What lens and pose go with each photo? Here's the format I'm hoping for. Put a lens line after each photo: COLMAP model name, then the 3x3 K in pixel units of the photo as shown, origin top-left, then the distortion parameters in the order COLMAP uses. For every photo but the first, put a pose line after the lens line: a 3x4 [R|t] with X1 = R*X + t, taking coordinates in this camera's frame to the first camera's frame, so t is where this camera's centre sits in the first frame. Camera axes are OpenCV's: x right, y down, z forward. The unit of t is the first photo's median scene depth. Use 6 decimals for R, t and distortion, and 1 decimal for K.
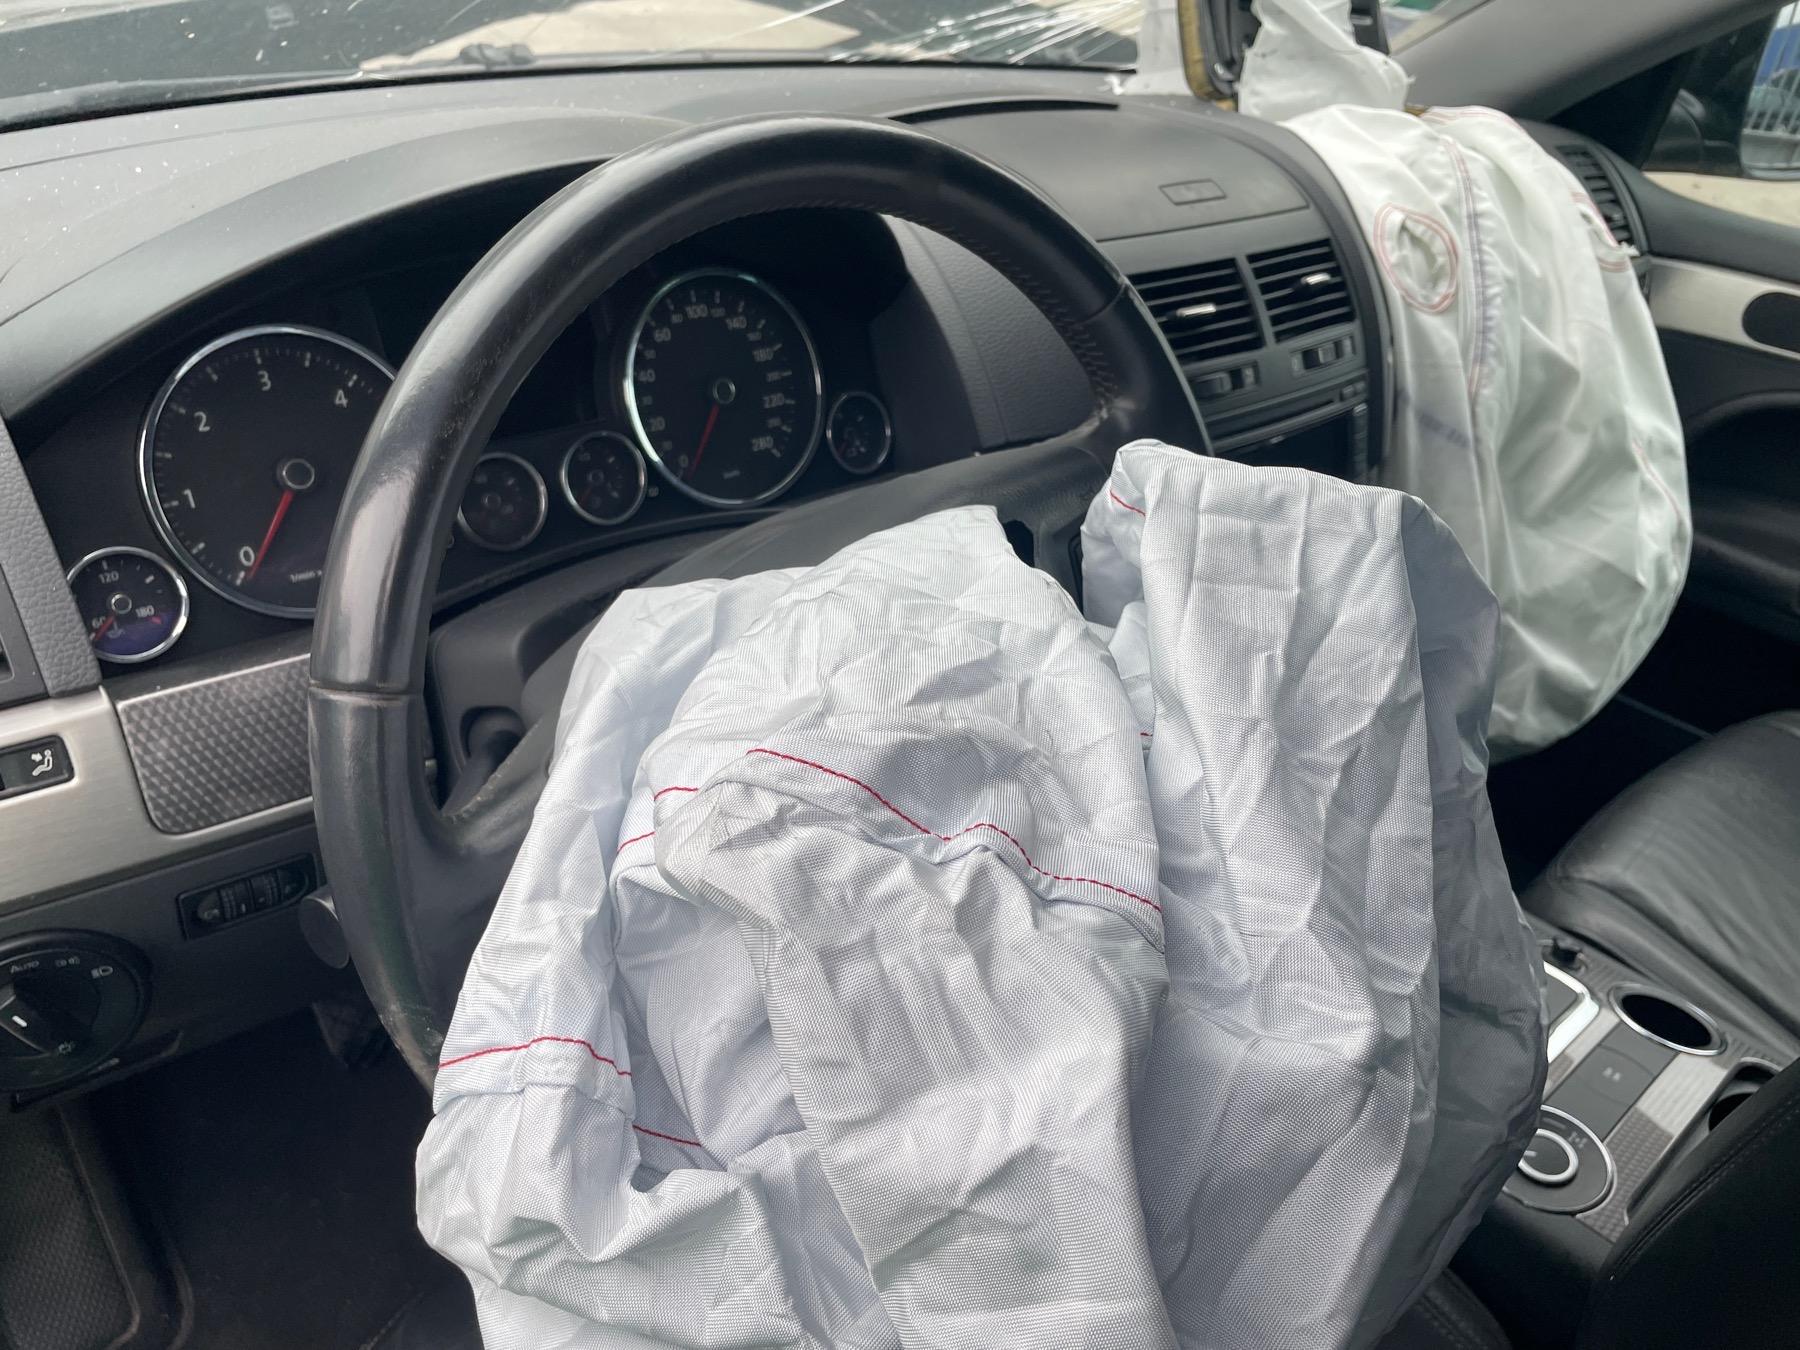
lens RADIAL K [[1382.3, 0, 883.0], [0, 1382.3, 674.9], [0, 0, 1]] dist [0.081170, -0.110595]
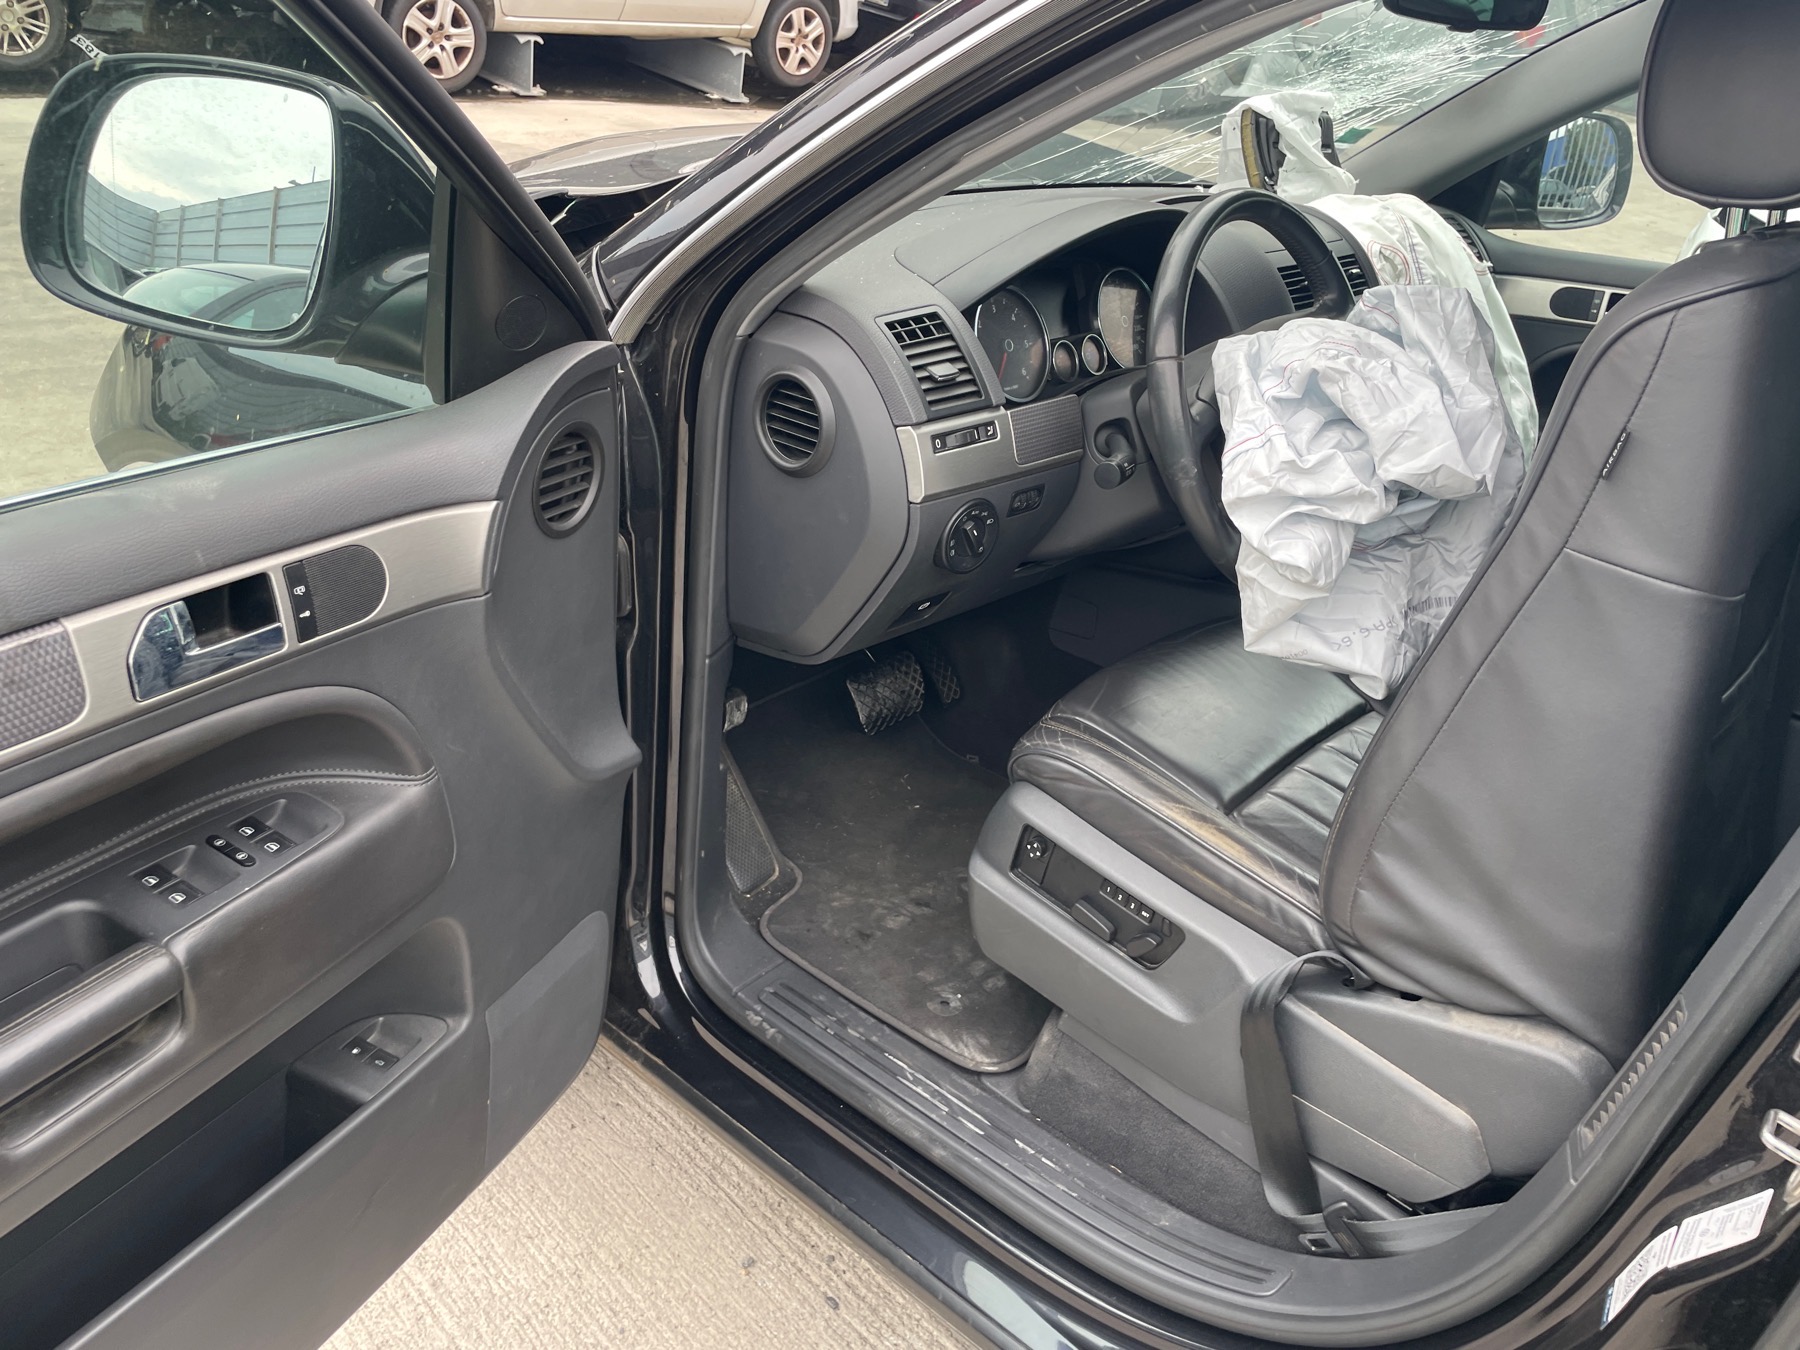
lens RADIAL K [[1382.3, 0, 895.5], [0, 1382.3, 673.5], [0, 0, 1]] dist [0.081170, -0.110595]
pose [[0.992008, -0.076666, 0.100212, -0.493621], [0.085327, 0.992704, -0.085199, 0.341034], [-0.092949, 0.093069, 0.991312, -0.745475]]
